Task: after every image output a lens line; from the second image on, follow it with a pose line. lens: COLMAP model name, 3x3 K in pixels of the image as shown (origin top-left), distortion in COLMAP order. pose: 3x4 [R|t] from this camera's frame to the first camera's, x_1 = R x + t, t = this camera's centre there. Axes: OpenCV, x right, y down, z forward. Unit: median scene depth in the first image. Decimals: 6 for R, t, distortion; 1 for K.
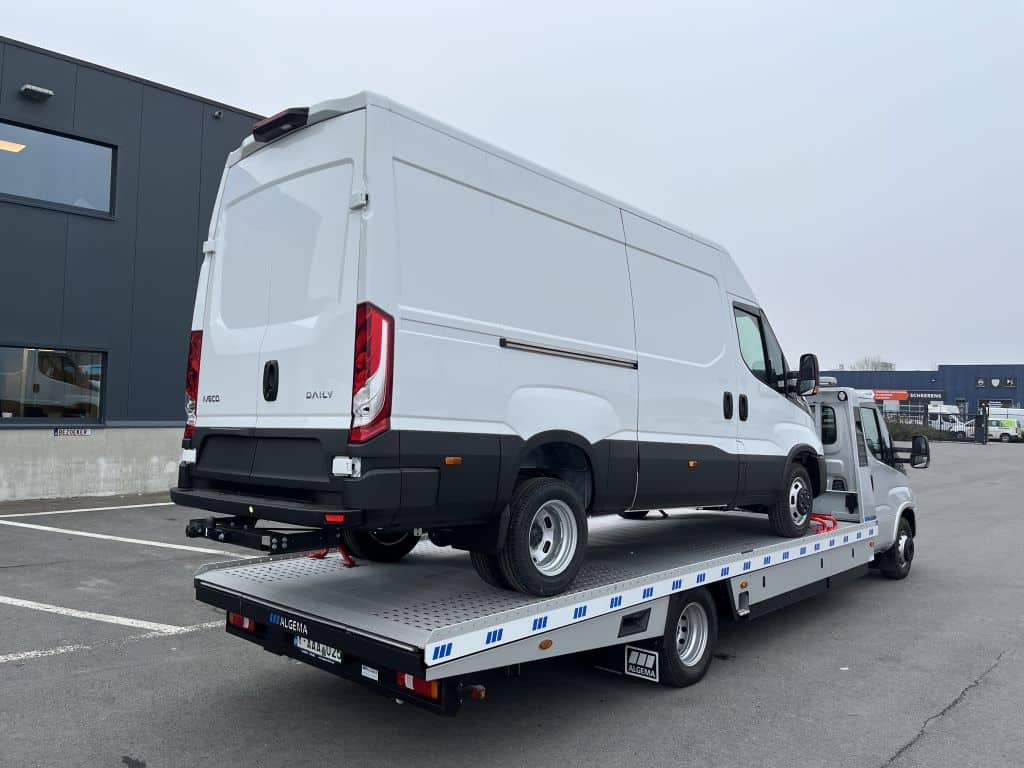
lens RADIAL K [[794.2, 0, 519.7], [0, 794.2, 378.2], [0, 0, 1]] dist [0.011716, 0.003423]
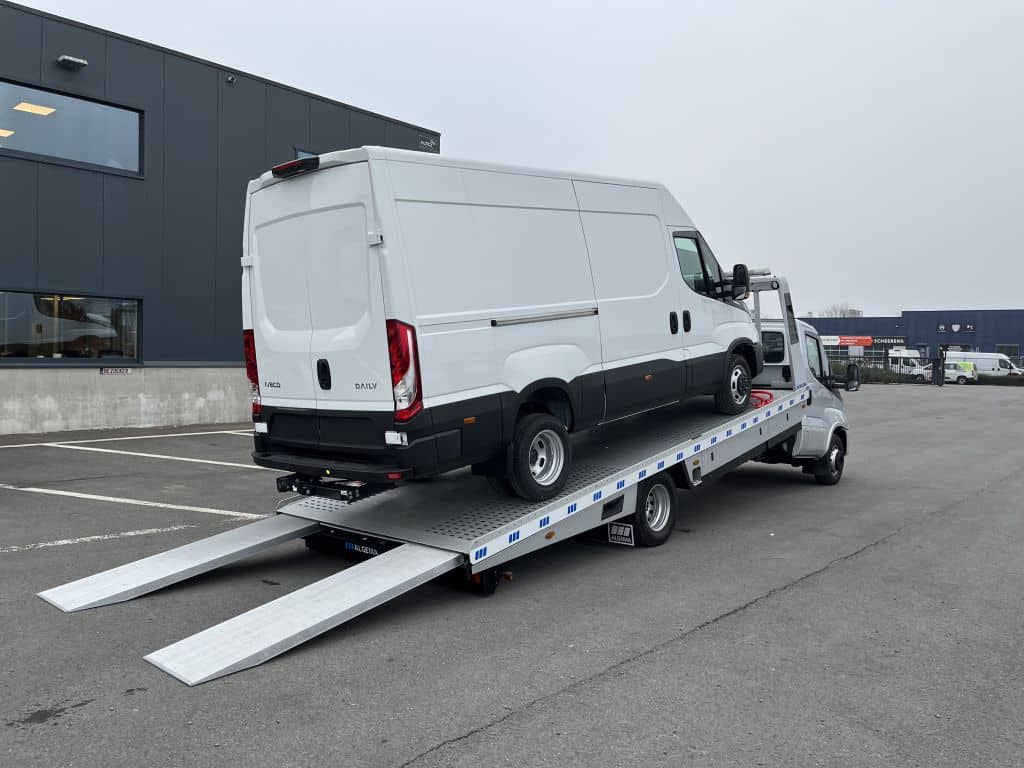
lens RADIAL K [[794.2, 0, 510.4], [0, 794.2, 386.4], [0, 0, 1]] dist [0.011716, 0.003423]
pose [[0.992974, -0.117627, 0.012887, -0.019842], [0.113110, 0.975509, 0.188649, -0.163292], [-0.034762, -0.185866, 0.981960, -0.268942]]
